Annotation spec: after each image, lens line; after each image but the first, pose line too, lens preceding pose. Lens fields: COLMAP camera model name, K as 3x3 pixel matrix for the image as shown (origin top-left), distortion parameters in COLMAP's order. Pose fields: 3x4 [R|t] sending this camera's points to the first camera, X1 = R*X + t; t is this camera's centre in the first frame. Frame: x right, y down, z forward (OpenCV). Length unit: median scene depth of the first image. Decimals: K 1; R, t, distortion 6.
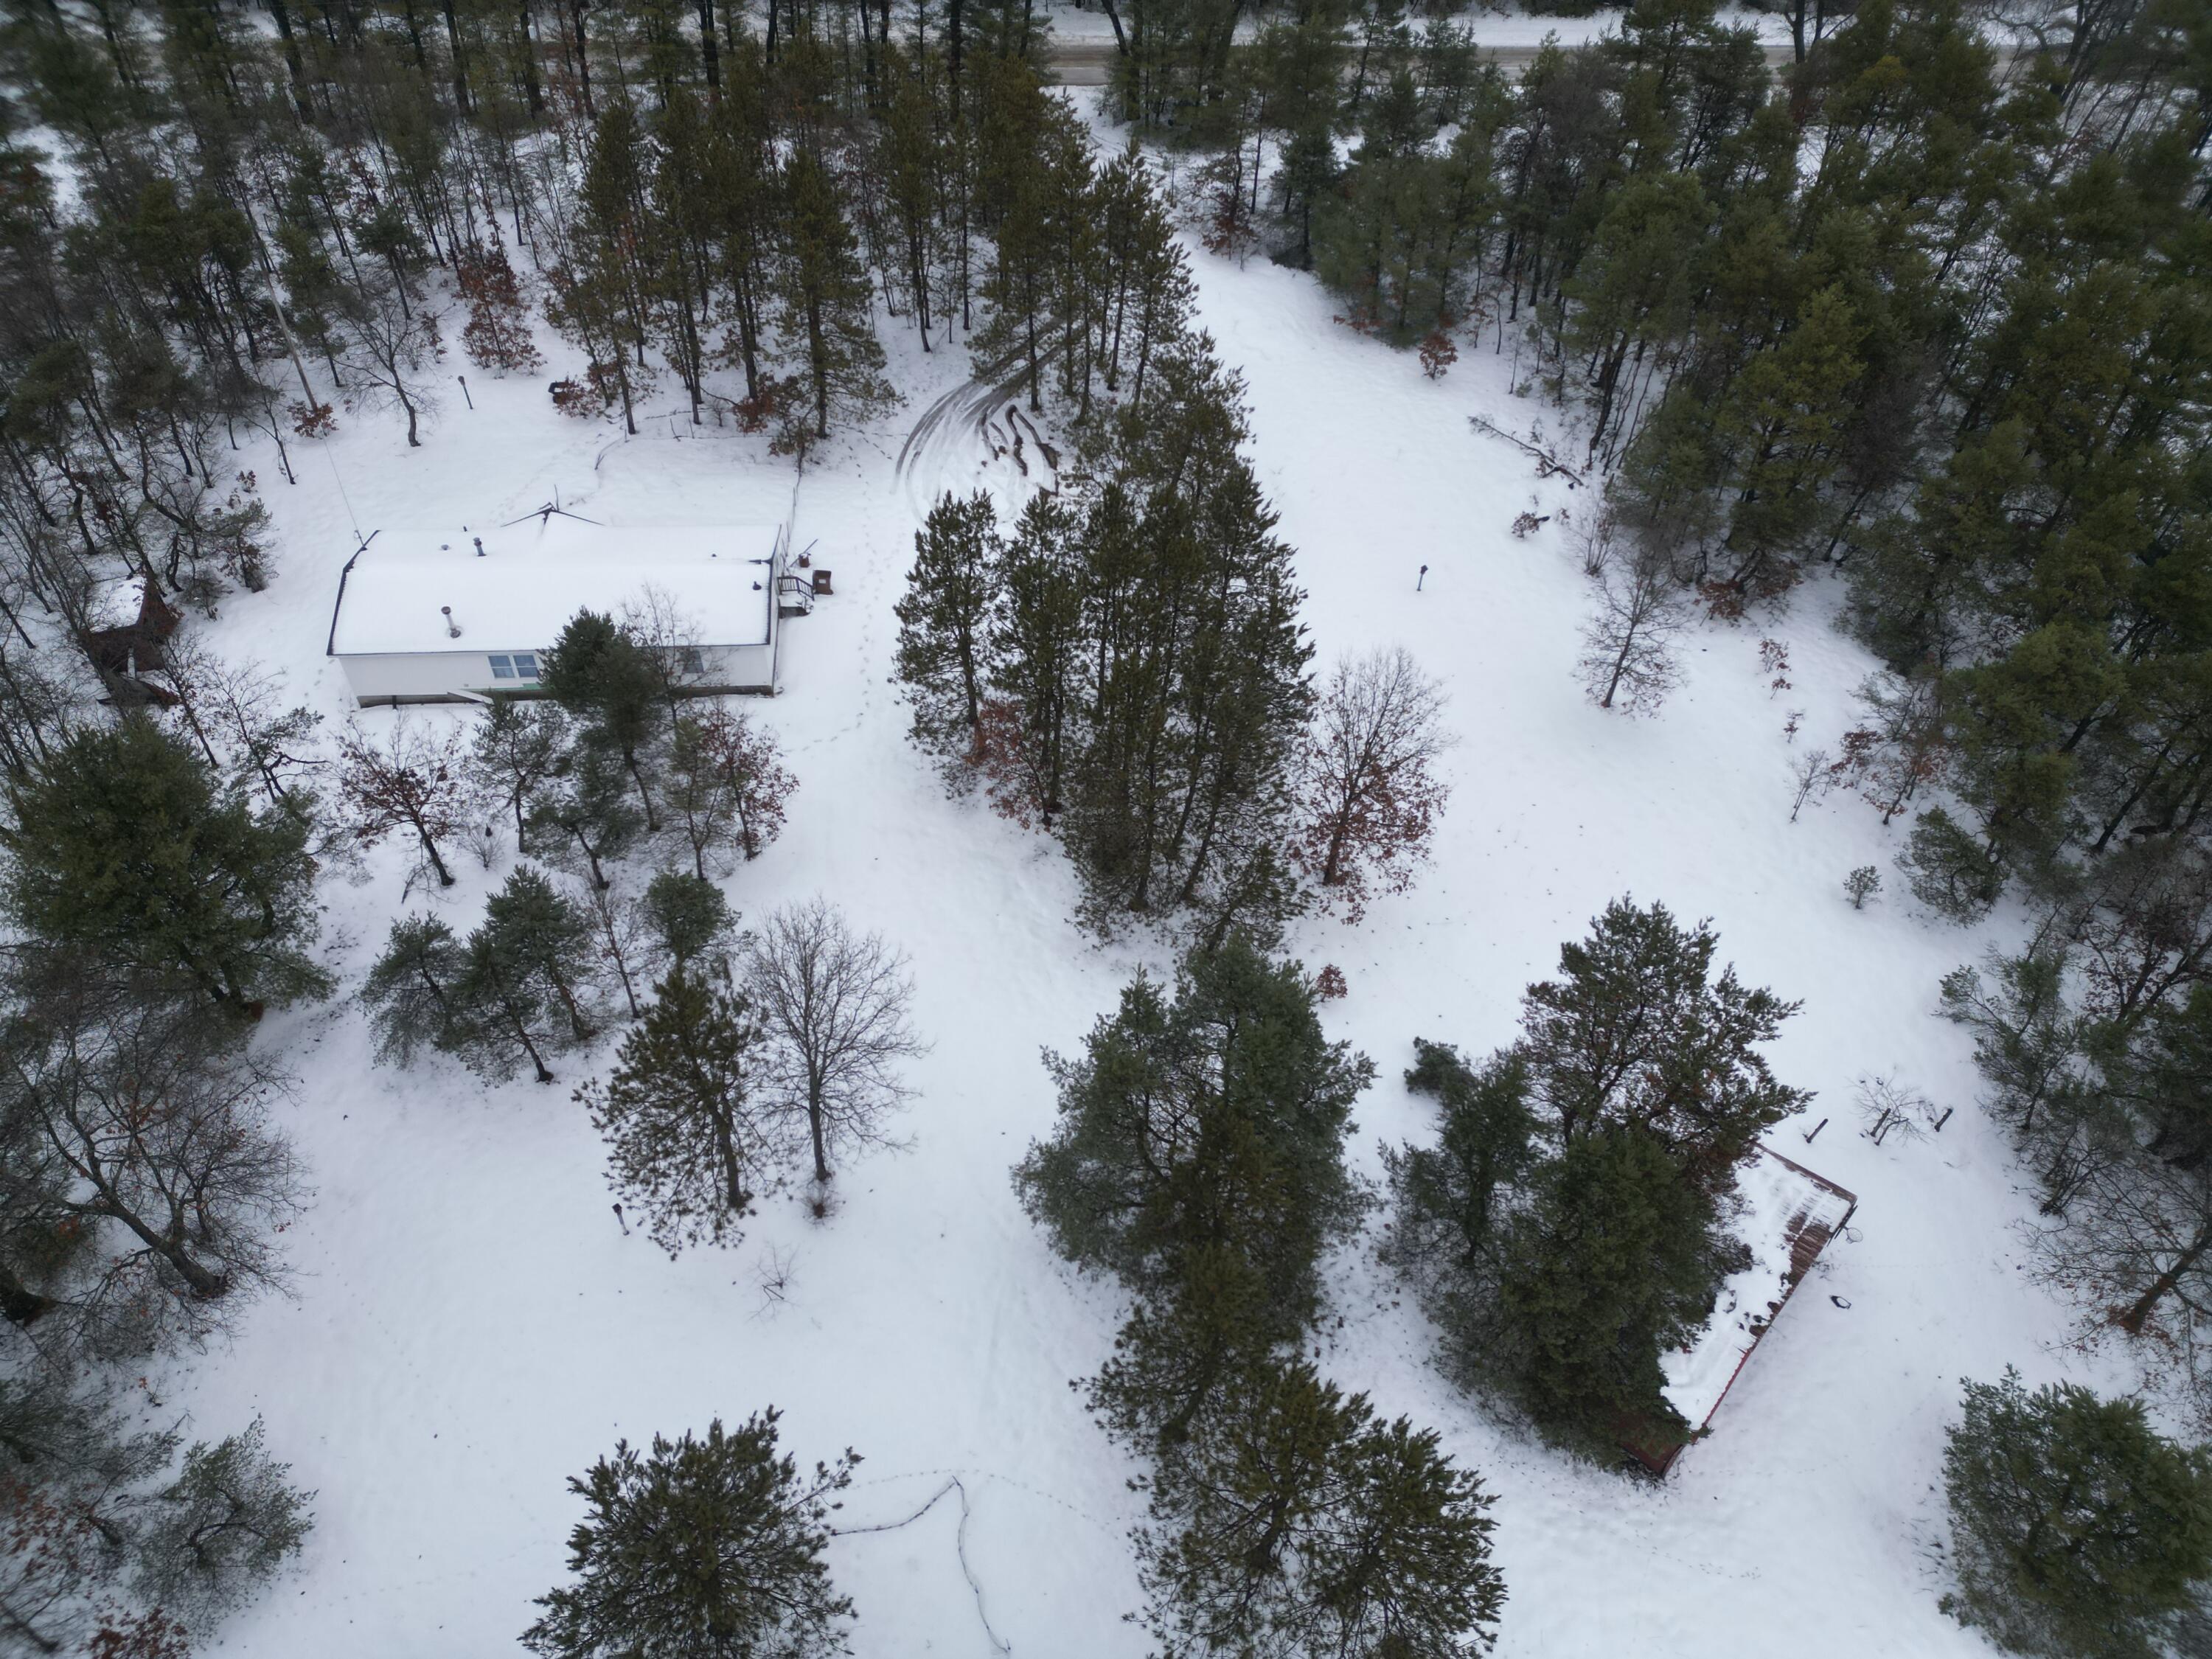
lens RADIAL K [[1566.1, 0, 1103.9], [0, 1566.1, 835.5], [0, 0, 1]] dist [0.083330, -0.074003]
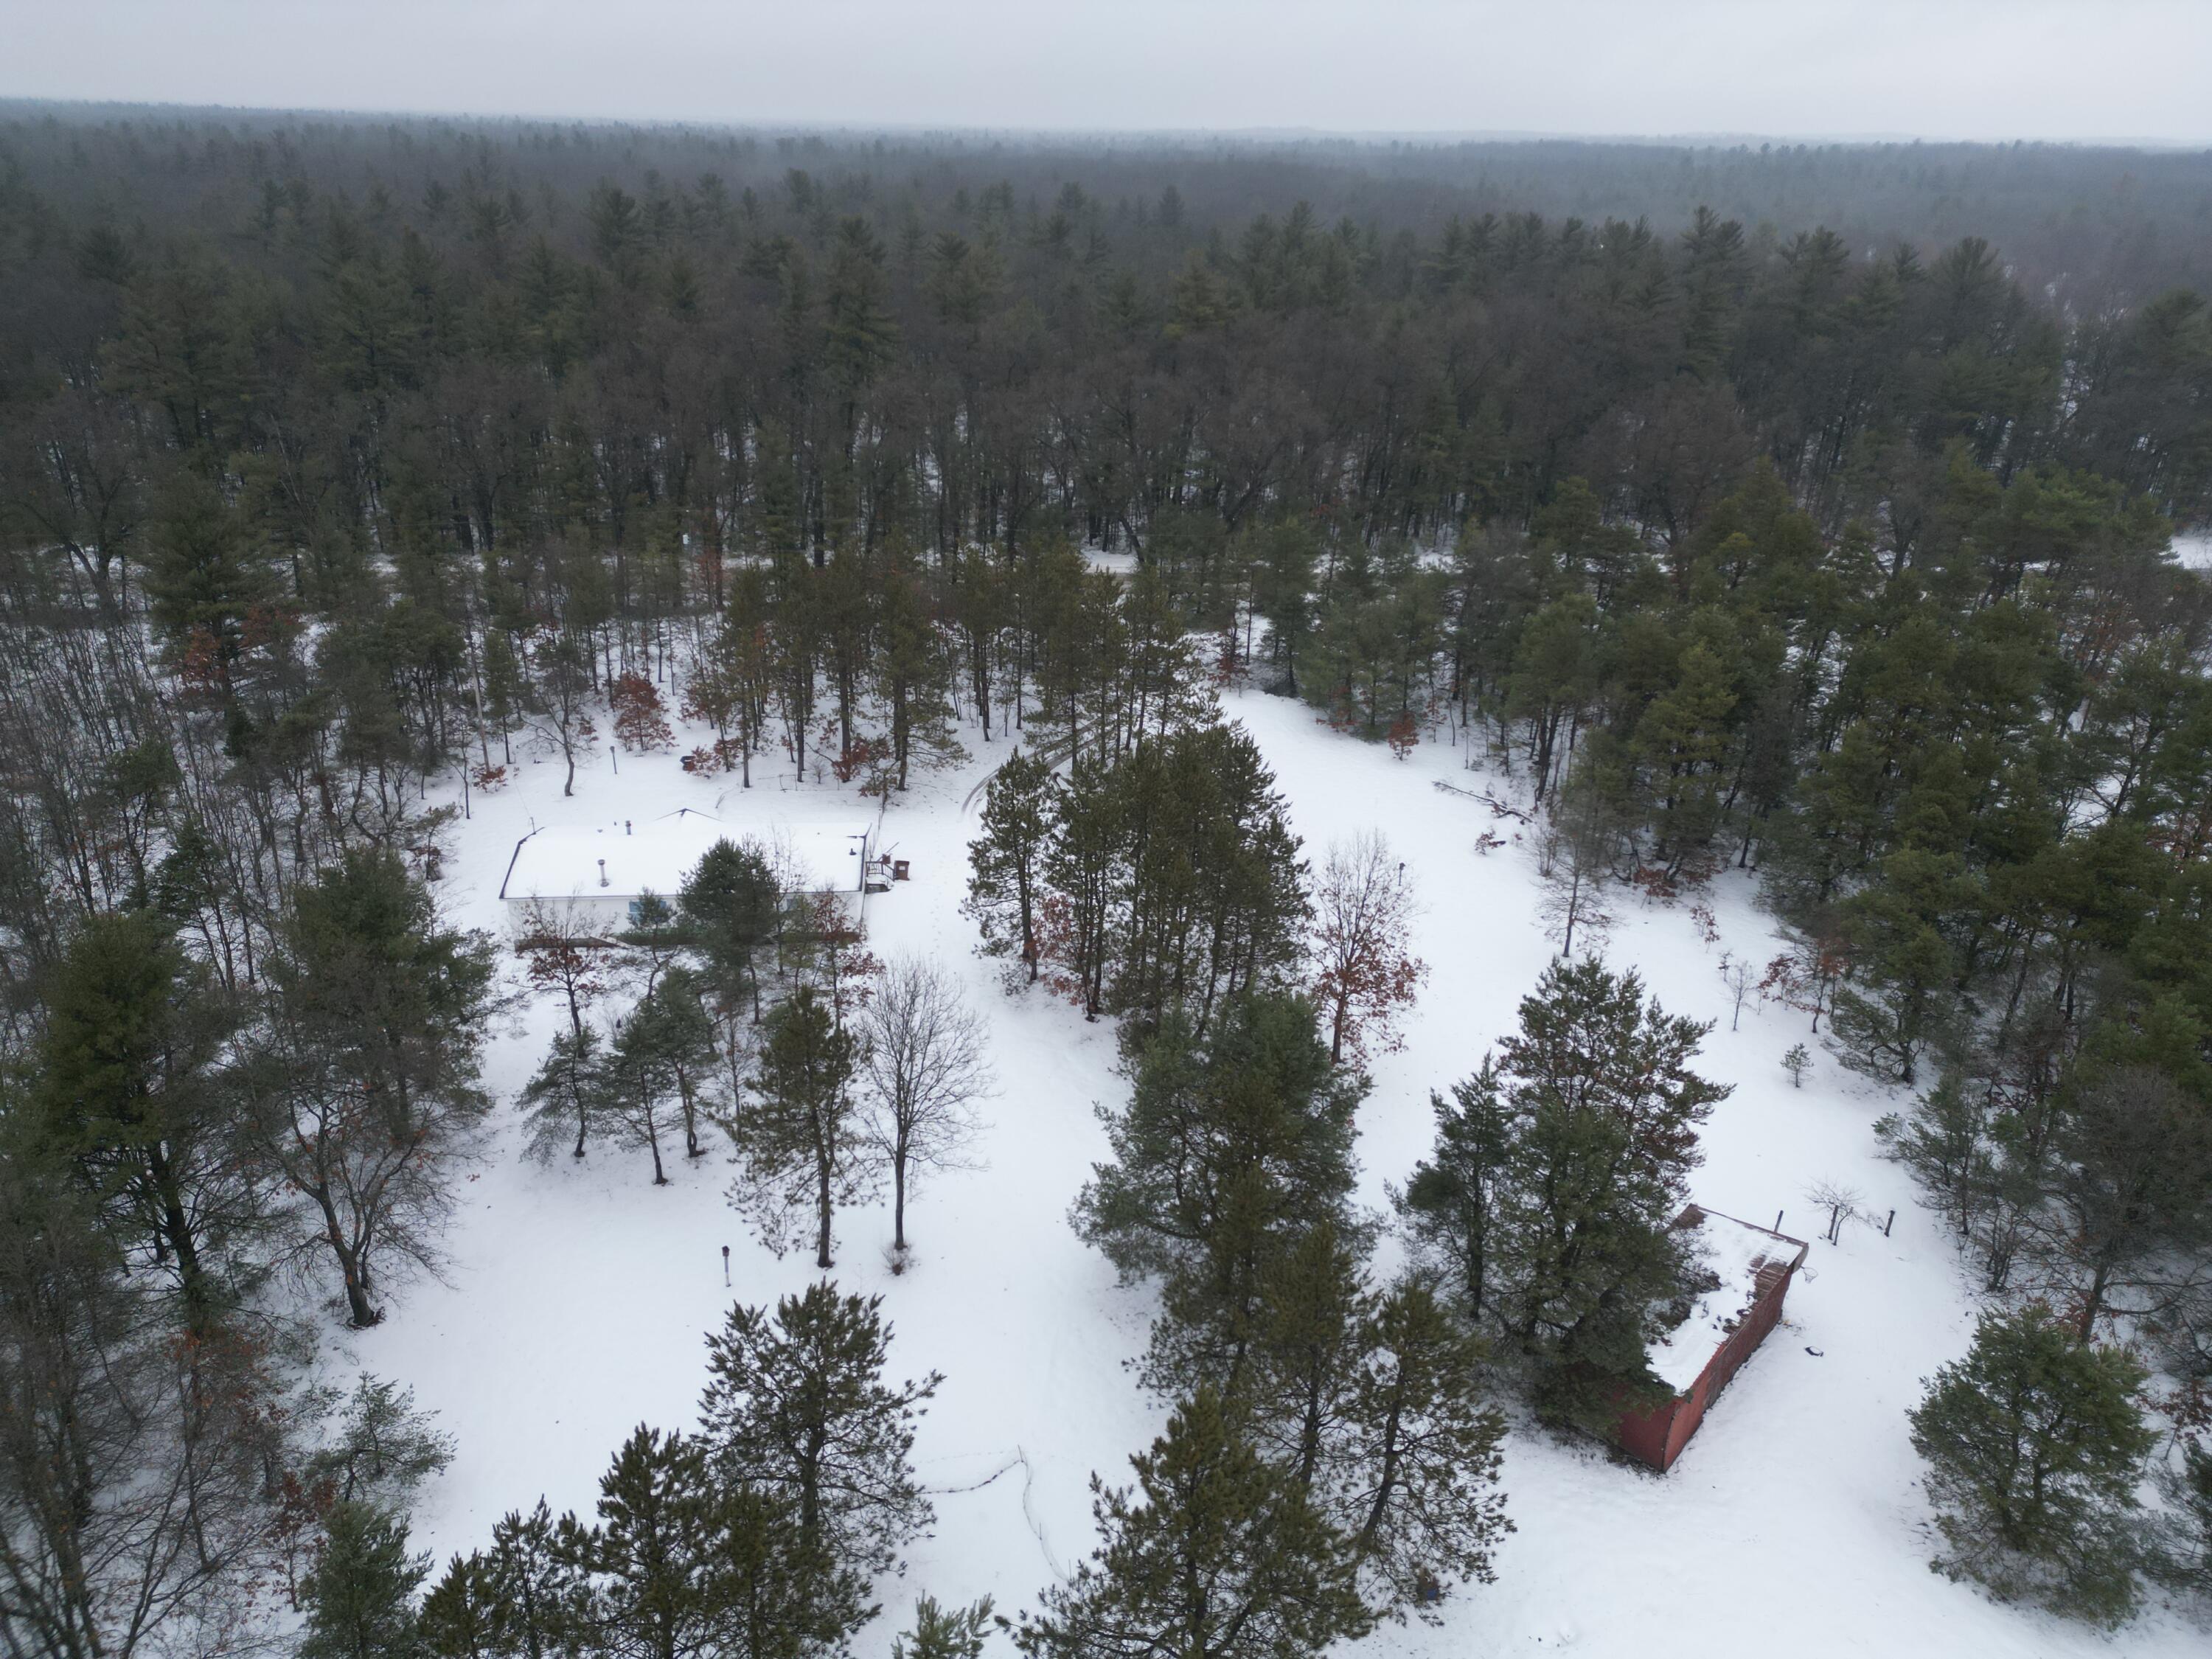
lens RADIAL K [[1566.1, 0, 1110.7], [0, 1566.1, 842.8], [0, 0, 1]] dist [0.083330, -0.074003]
pose [[0.999915, -0.012152, -0.004652, -0.013830], [0.009539, 0.927747, -0.373087, 0.287793], [0.008850, 0.373011, 0.927785, -0.128117]]
